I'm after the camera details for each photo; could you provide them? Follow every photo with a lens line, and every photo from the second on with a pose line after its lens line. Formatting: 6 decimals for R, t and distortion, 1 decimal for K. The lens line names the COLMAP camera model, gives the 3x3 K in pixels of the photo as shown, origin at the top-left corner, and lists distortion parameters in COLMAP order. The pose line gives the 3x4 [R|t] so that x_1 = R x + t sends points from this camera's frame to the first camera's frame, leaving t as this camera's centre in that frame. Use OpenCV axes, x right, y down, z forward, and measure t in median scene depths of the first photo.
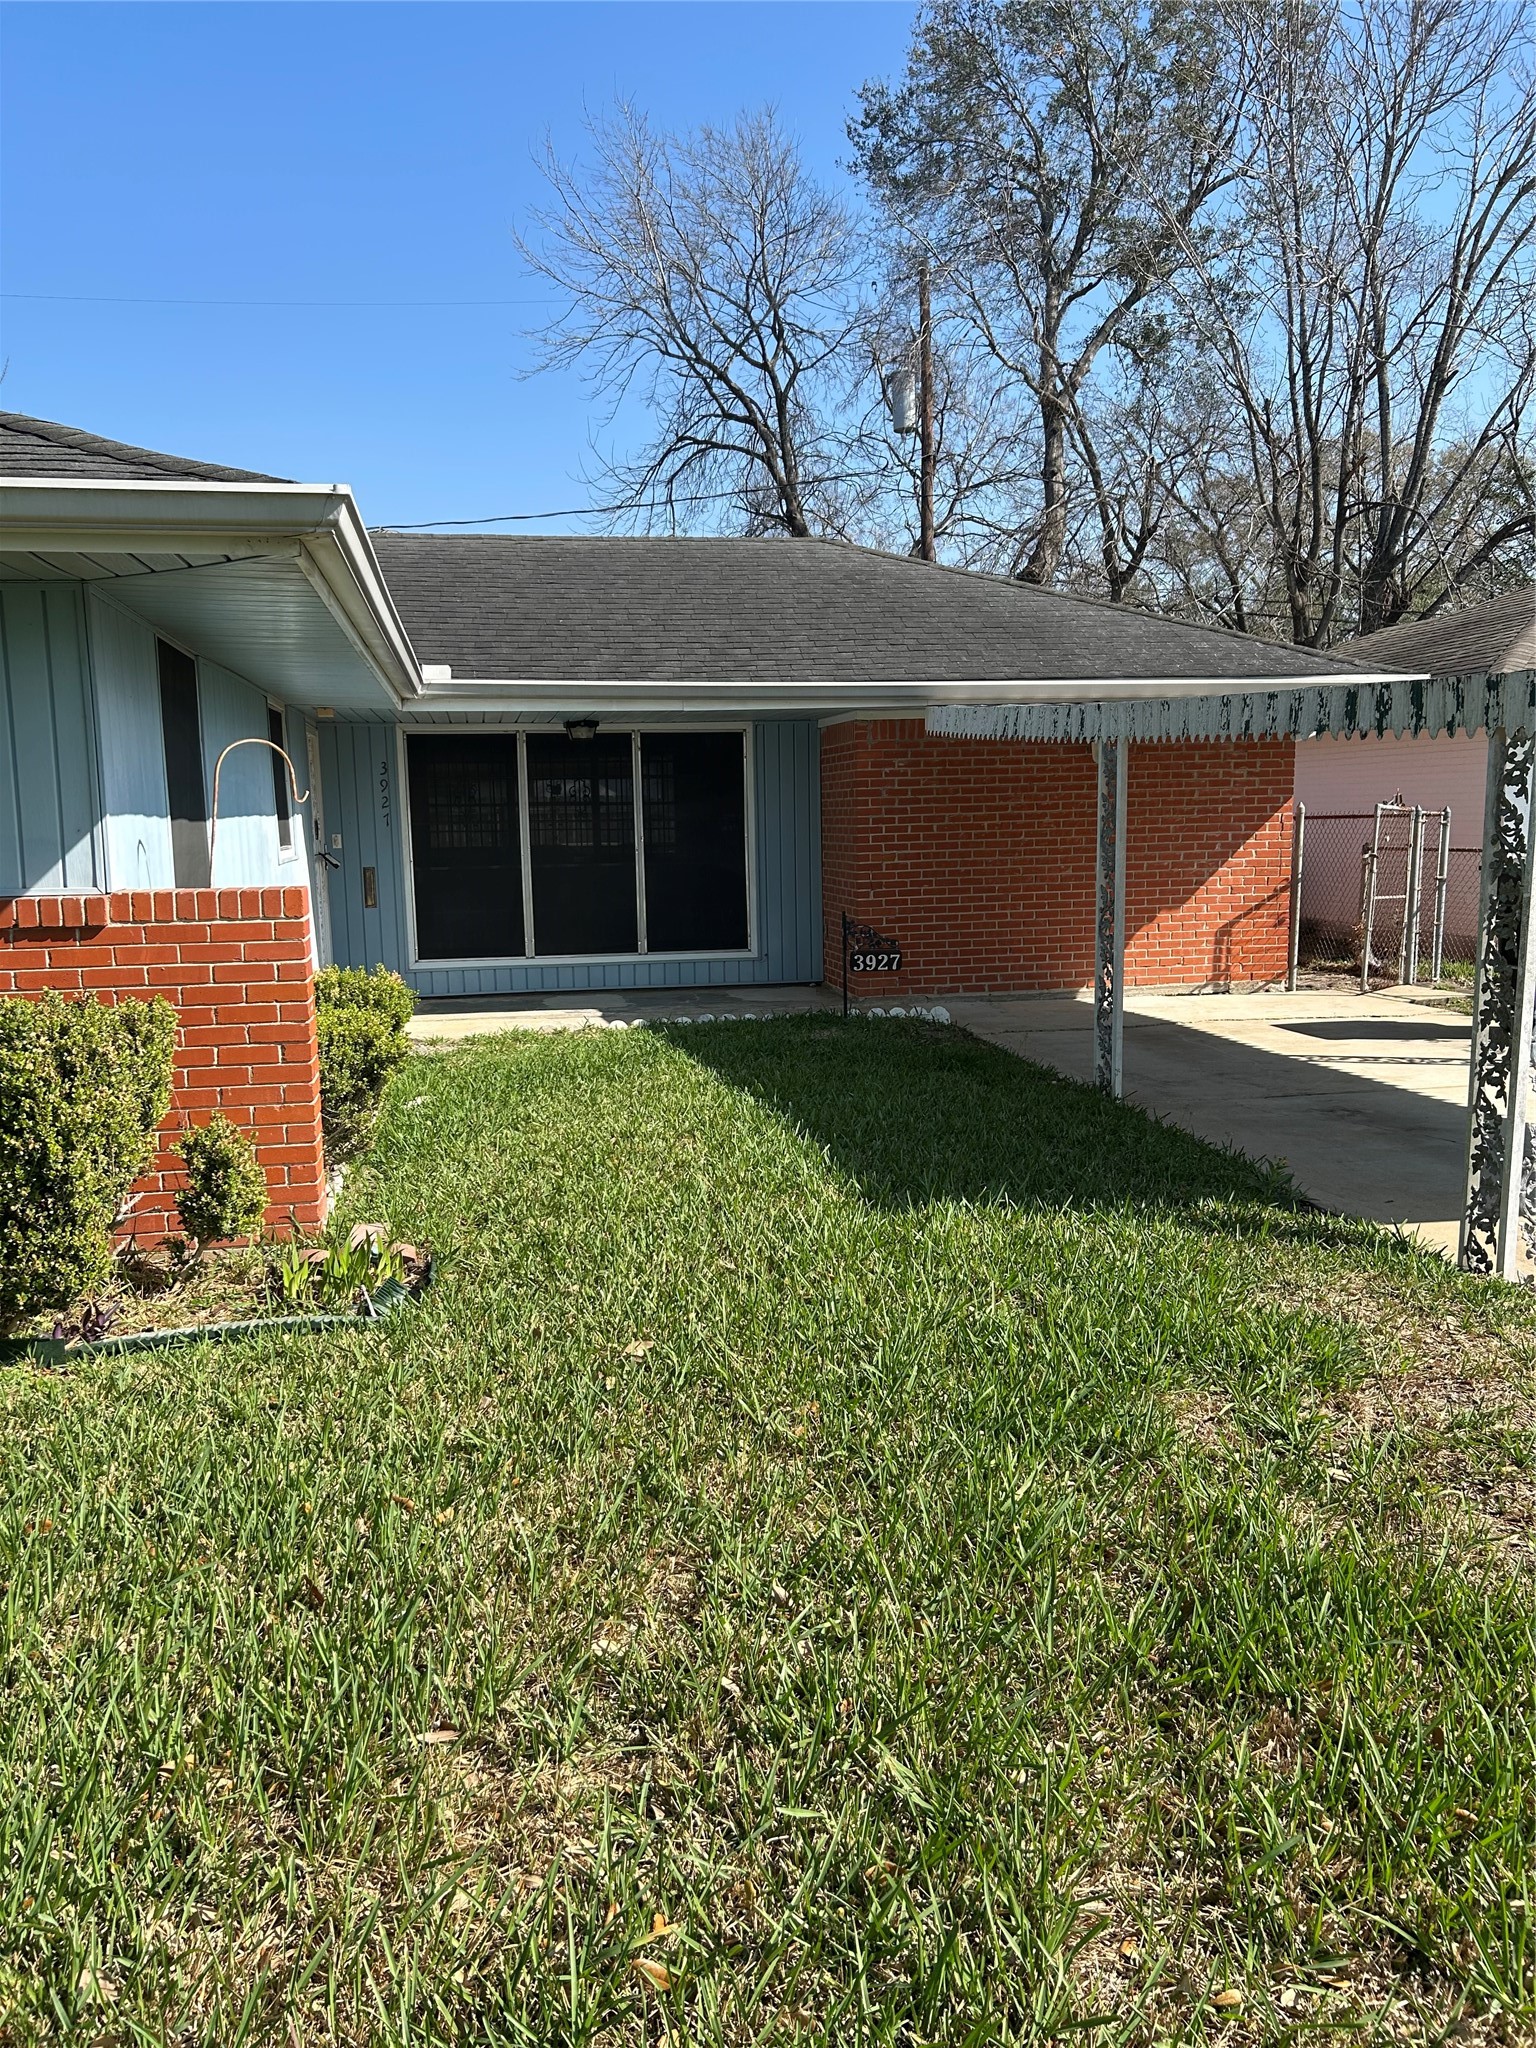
lens RADIAL K [[1556.5, 0, 778.8], [0, 1556.5, 1036.9], [0, 0, 1]] dist [0.032457, -0.034660]
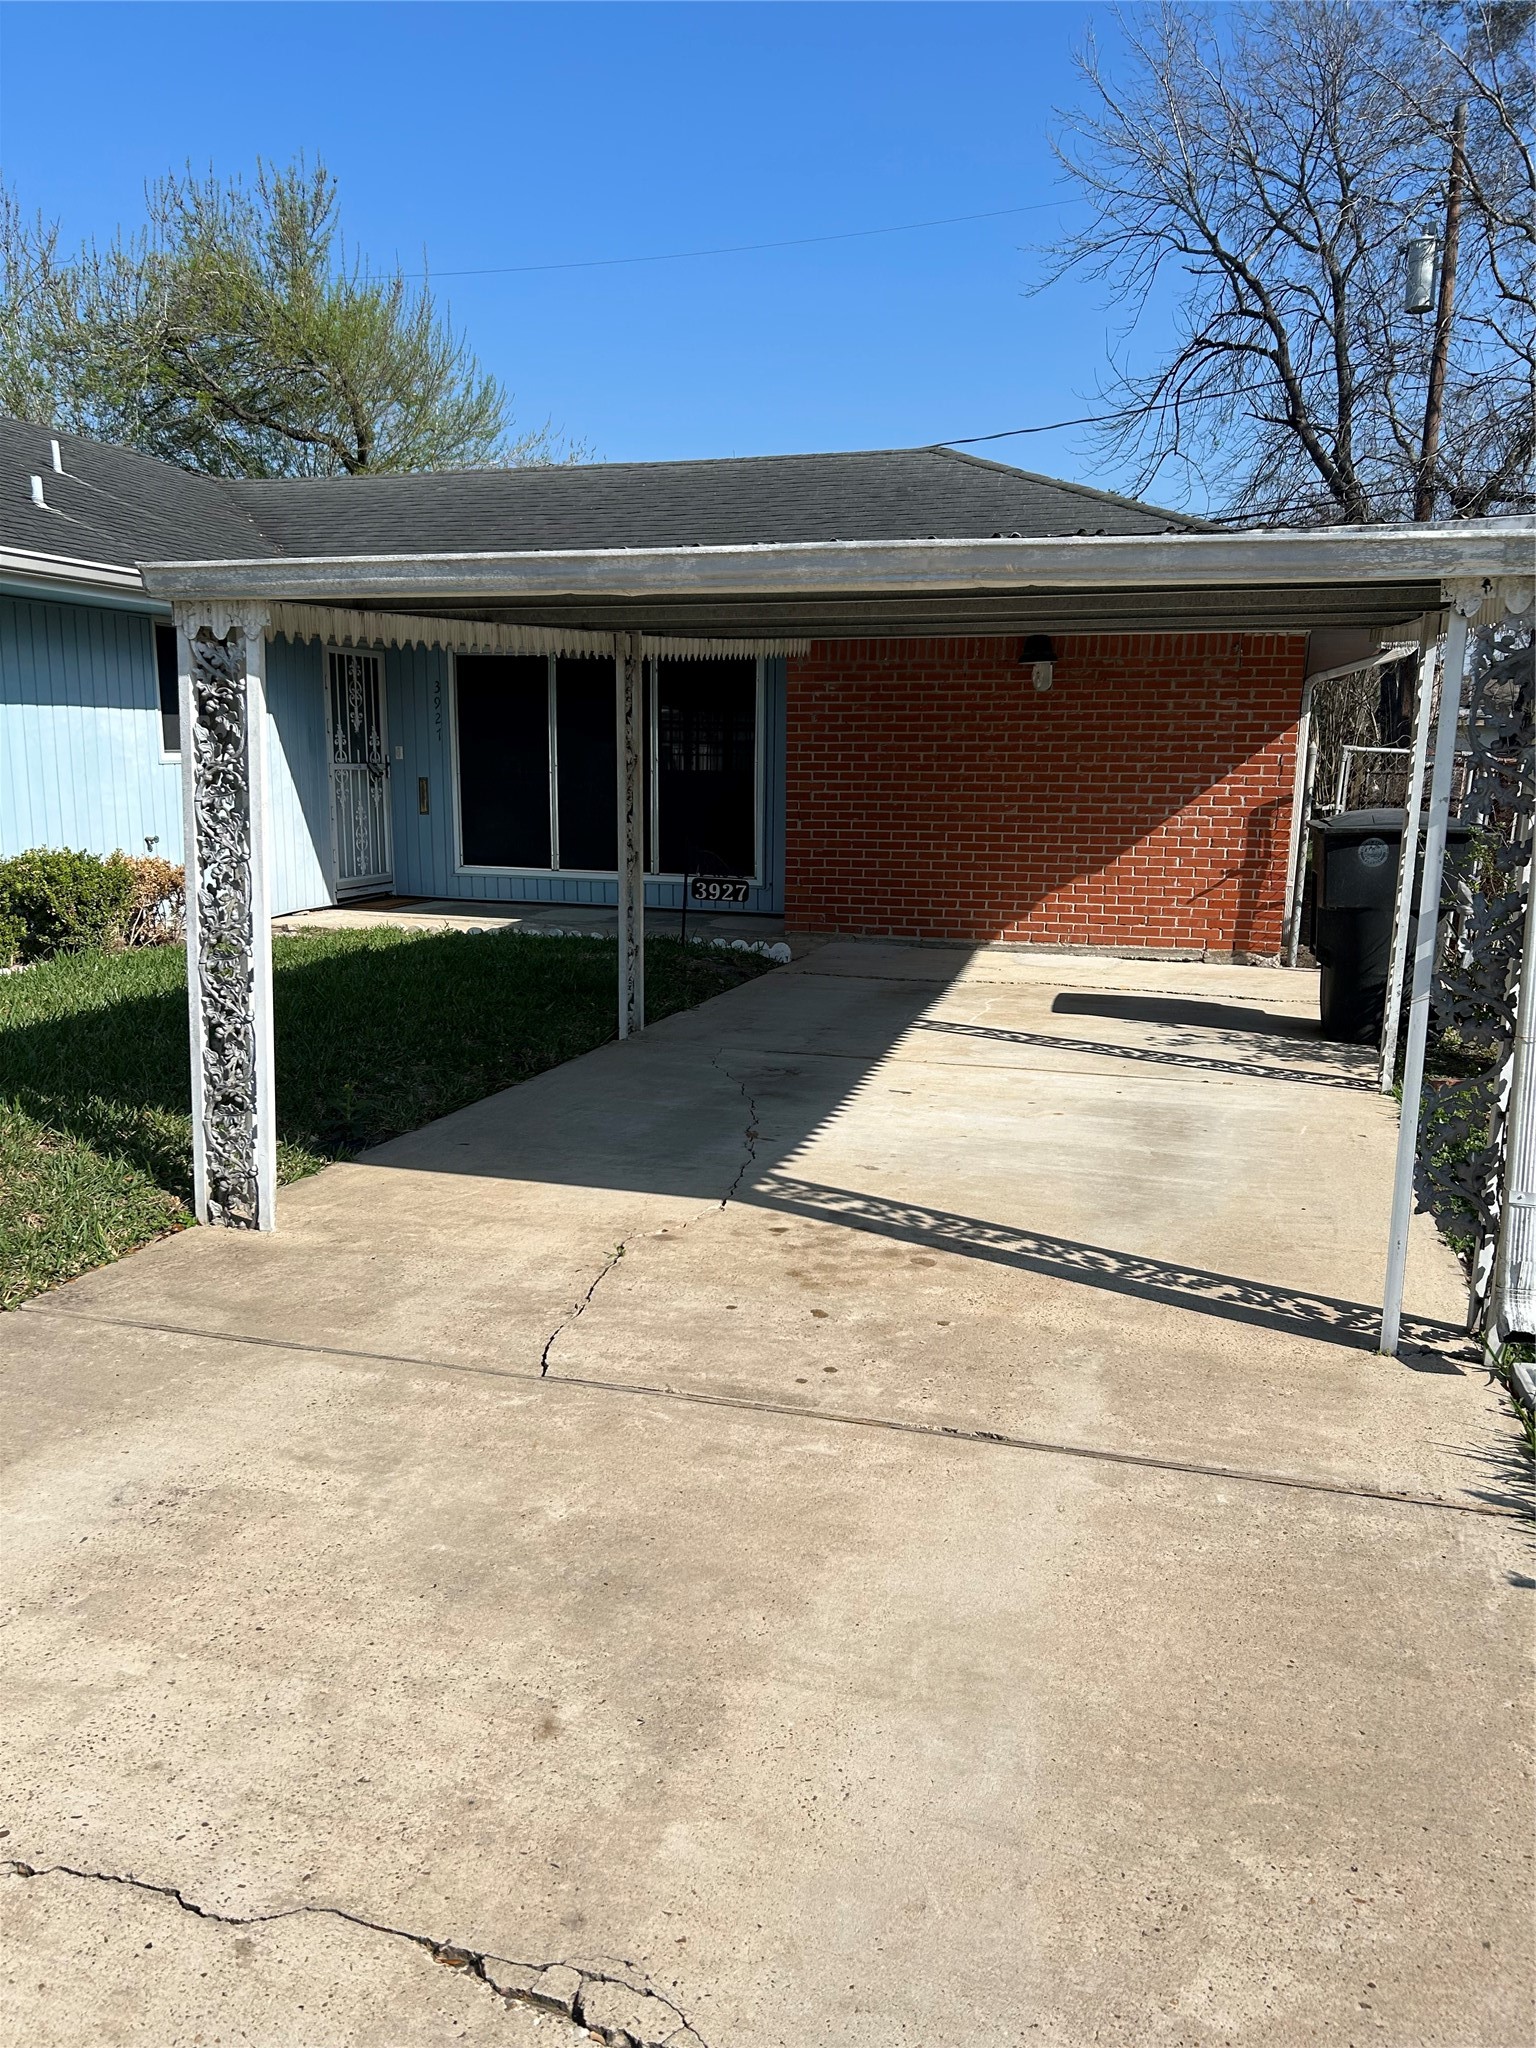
lens RADIAL K [[1556.5, 0, 759.0], [0, 1556.5, 1028.7], [0, 0, 1]] dist [0.032457, -0.034660]
pose [[0.883514, 0.110663, -0.455145, 0.470827], [-0.093673, 0.993806, 0.059796, -0.020706], [0.458943, -0.010195, 0.888407, 0.128795]]
